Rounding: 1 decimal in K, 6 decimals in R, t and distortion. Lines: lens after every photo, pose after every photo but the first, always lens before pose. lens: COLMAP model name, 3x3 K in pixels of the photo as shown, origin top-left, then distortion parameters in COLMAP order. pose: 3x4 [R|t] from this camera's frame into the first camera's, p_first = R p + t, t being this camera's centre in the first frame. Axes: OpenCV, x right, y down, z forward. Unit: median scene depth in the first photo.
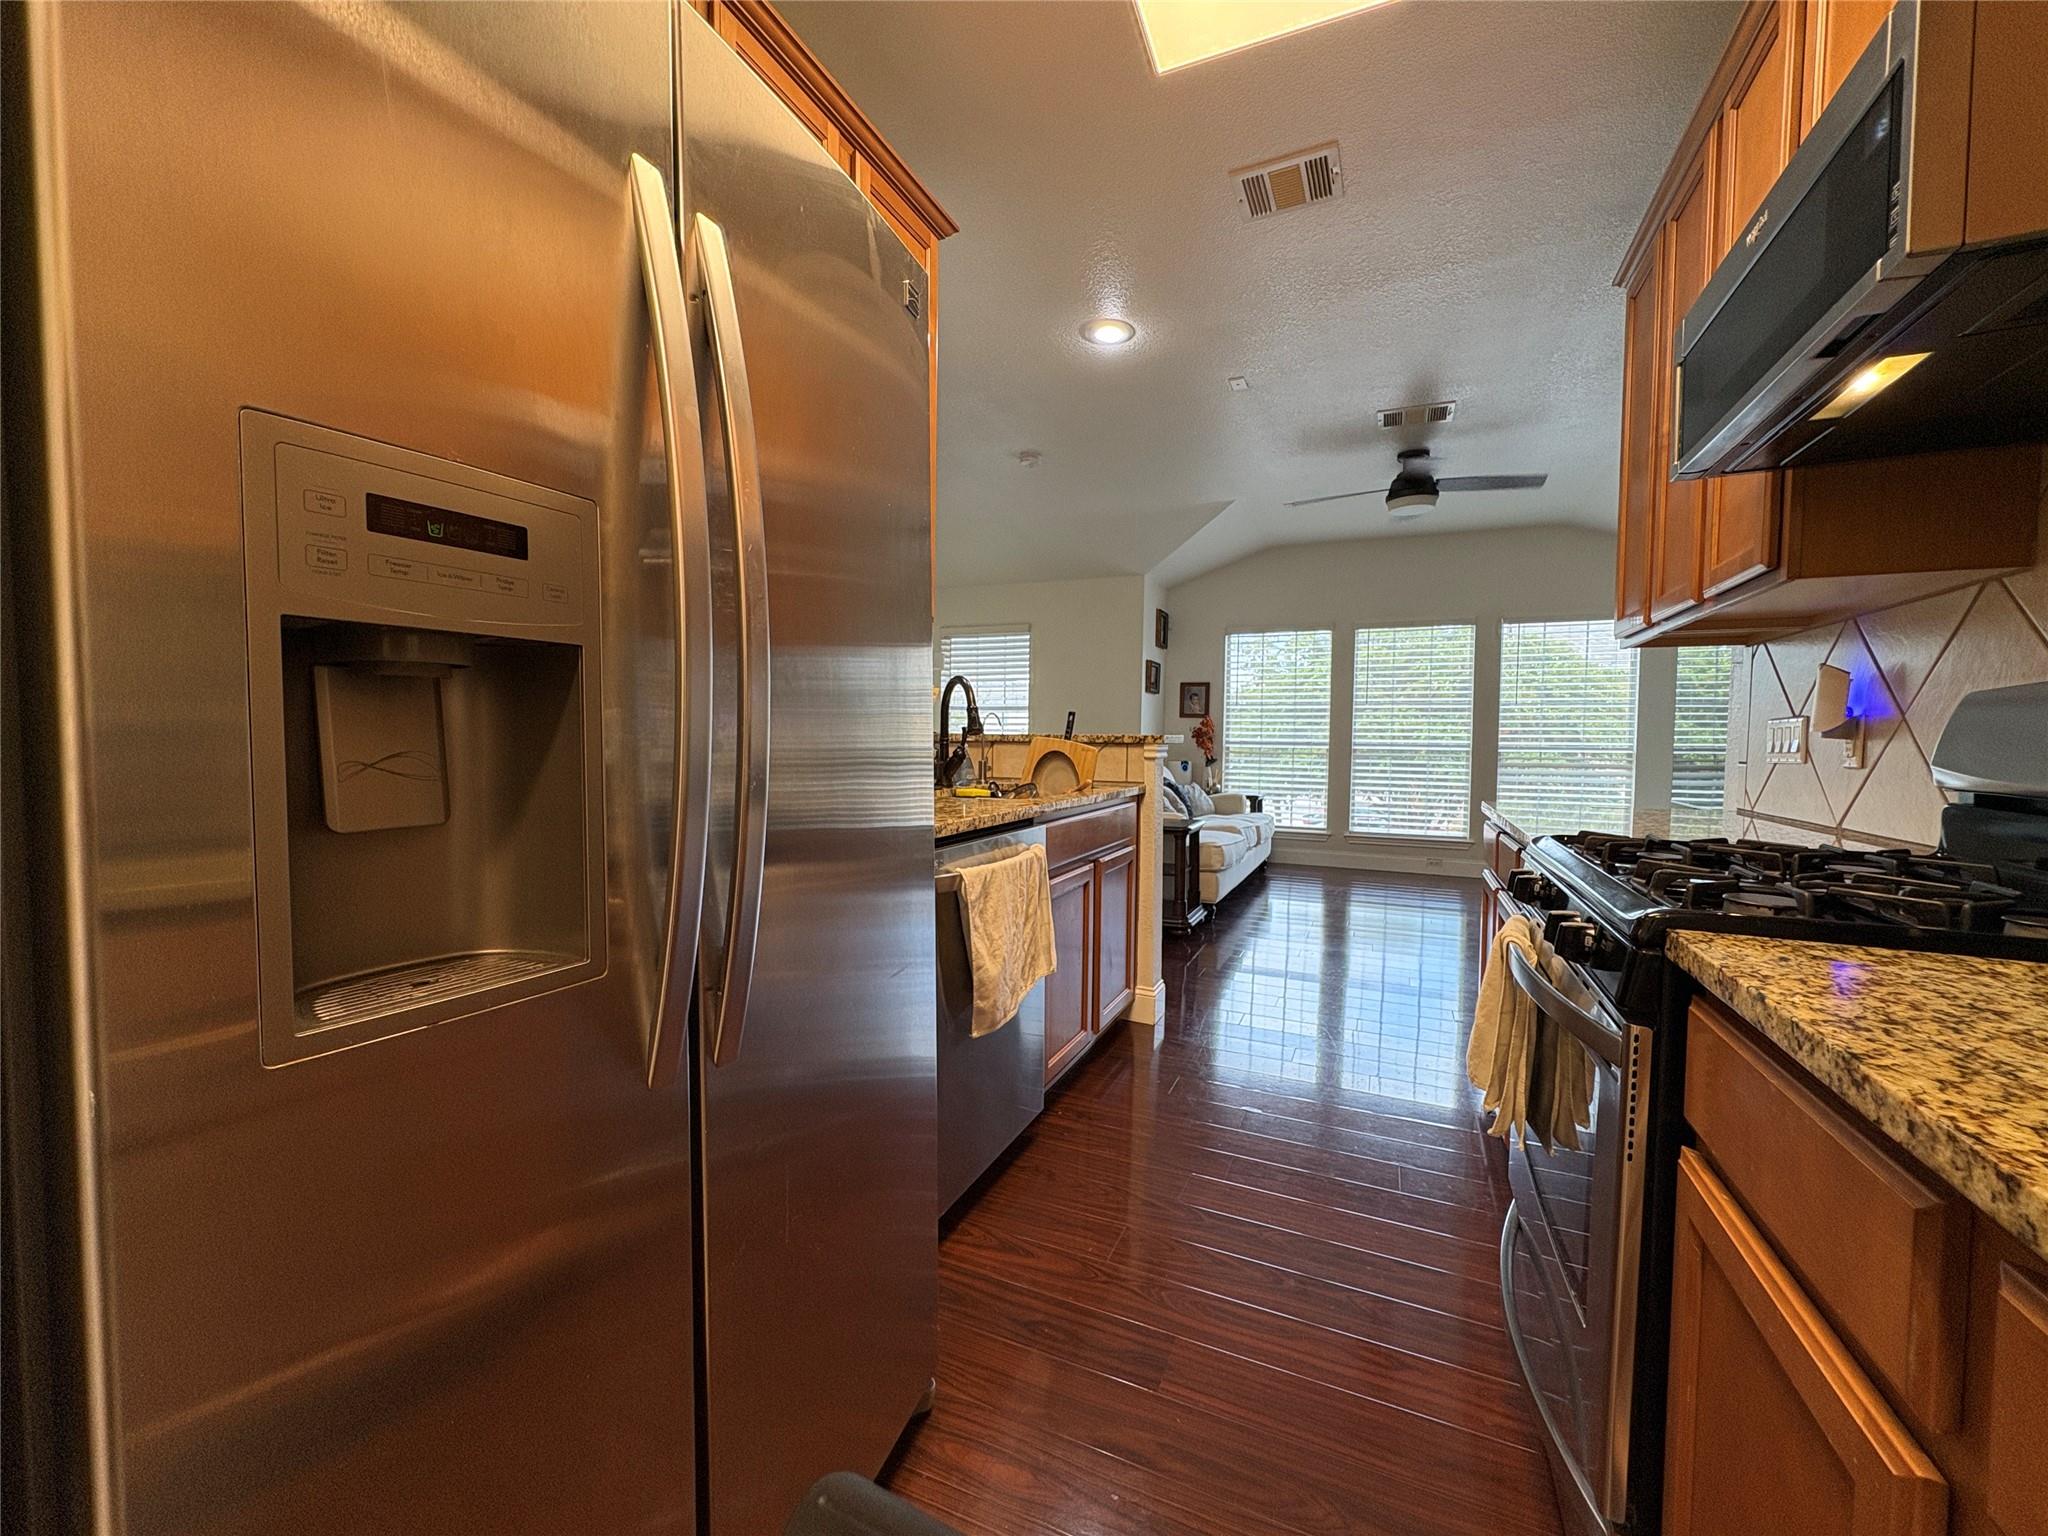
lens RADIAL K [[803.8, 0, 1027.9], [0, 803.8, 752.9], [0, 0, 1]] dist [-0.005124, -0.000238]
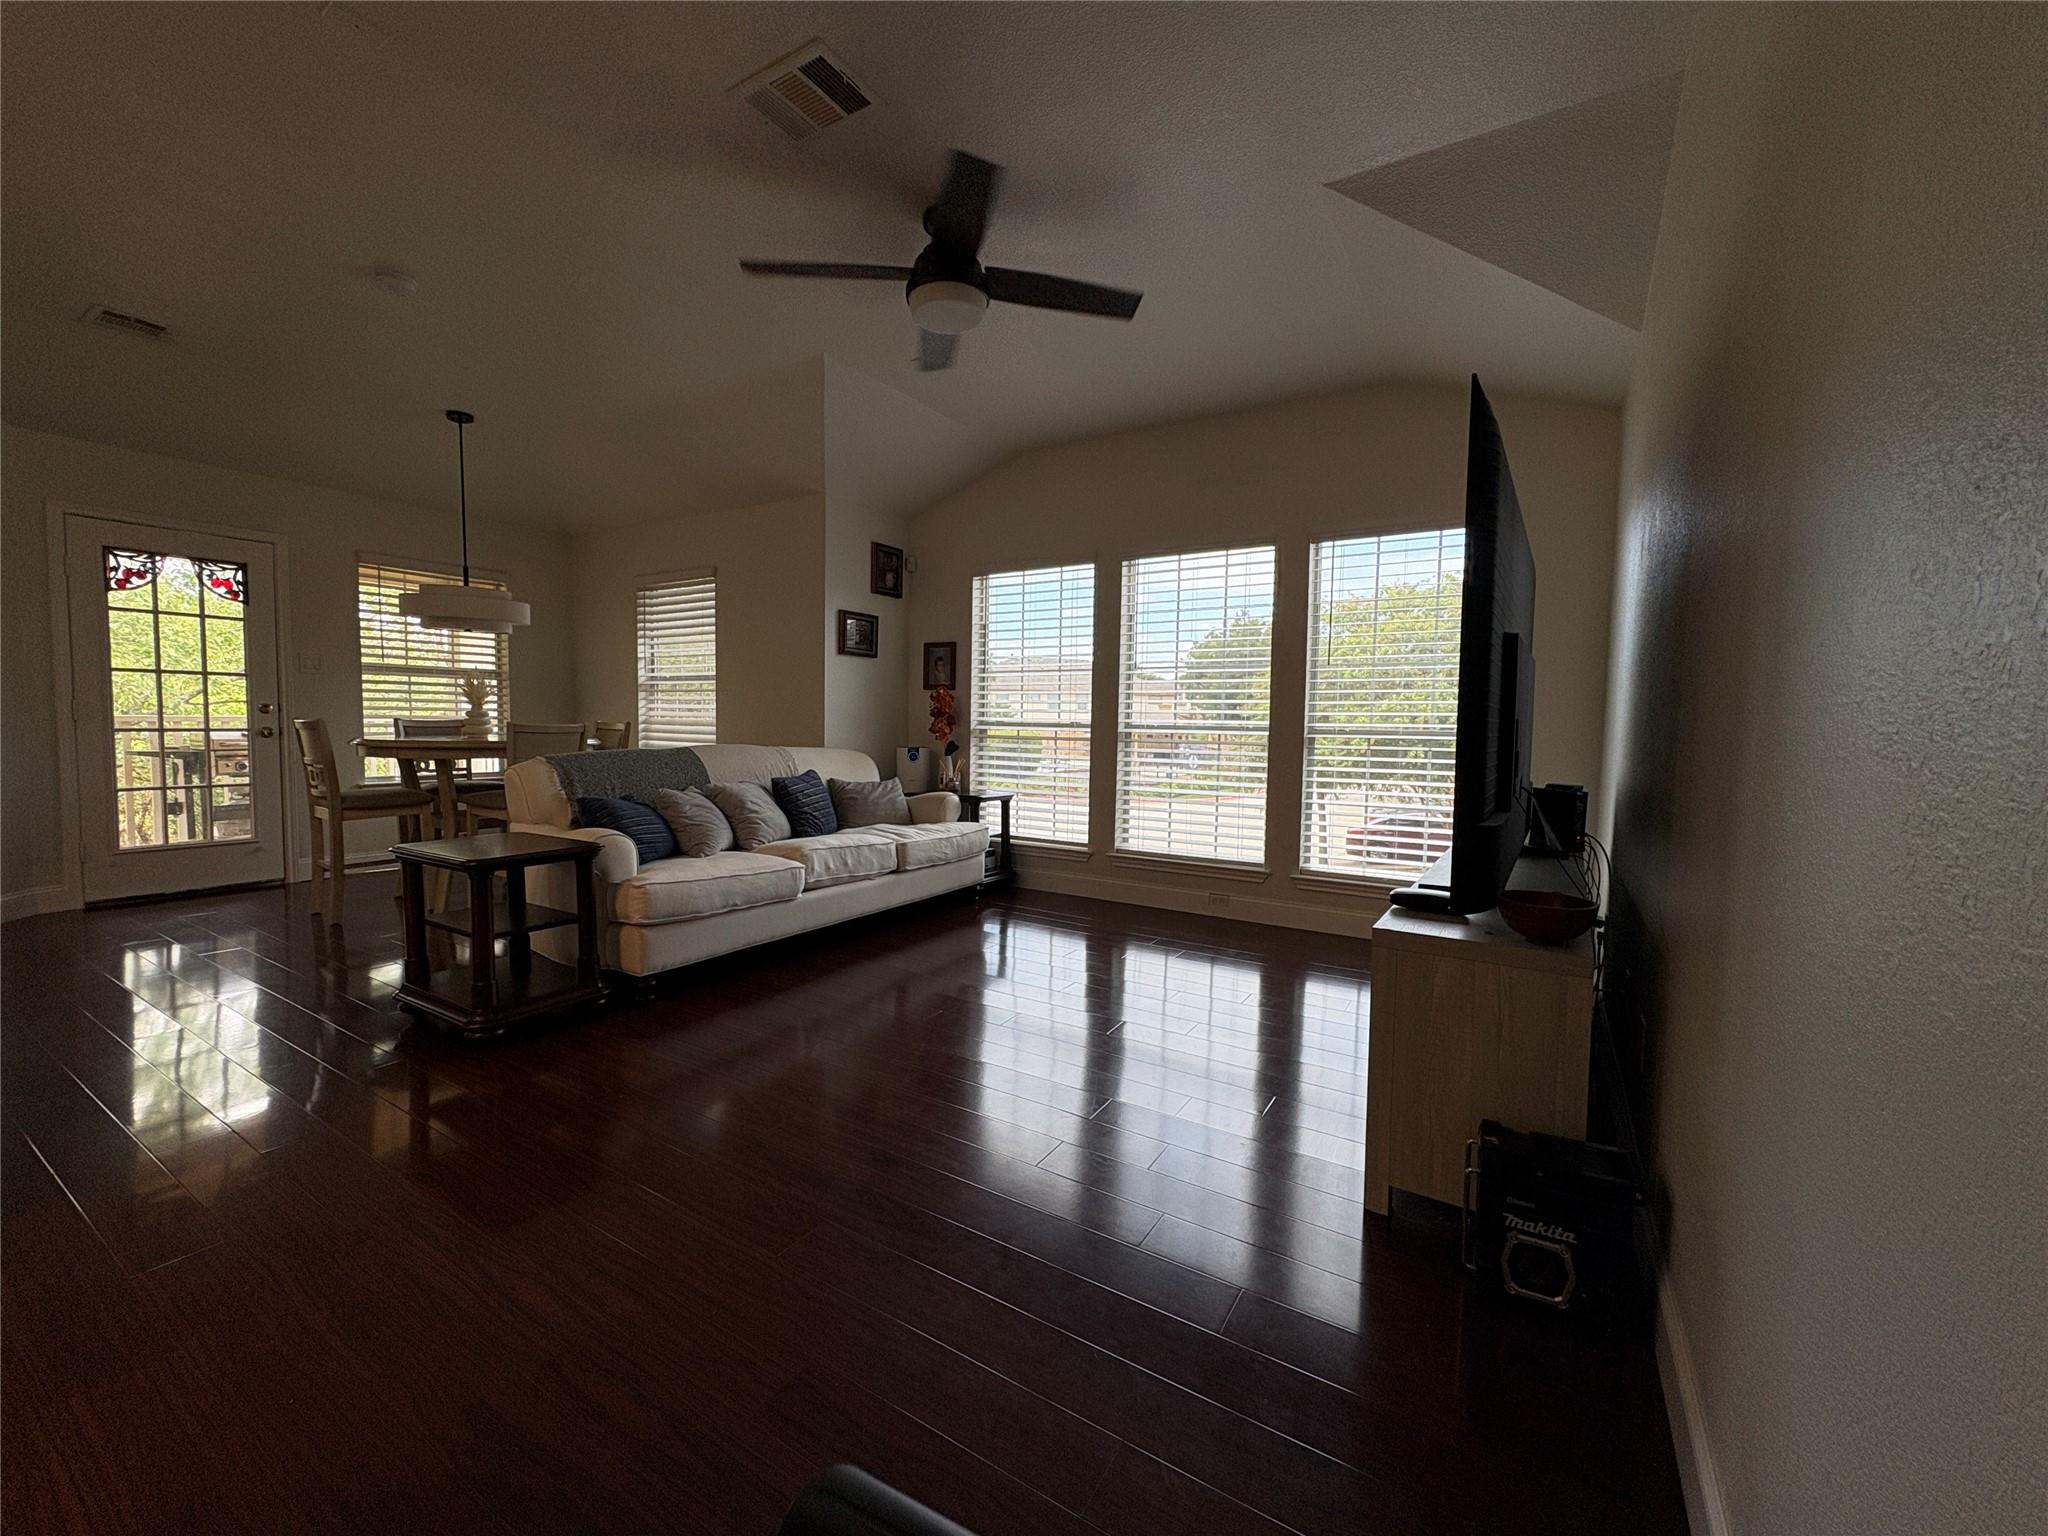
lens RADIAL K [[803.8, 0, 1038.0], [0, 803.8, 765.9], [0, 0, 1]] dist [-0.005124, -0.000238]
pose [[0.991359, 0.007170, -0.130978, 0.414272], [-0.002531, 0.999365, 0.035550, -0.000543], [0.131149, -0.034911, 0.990748, 0.286760]]
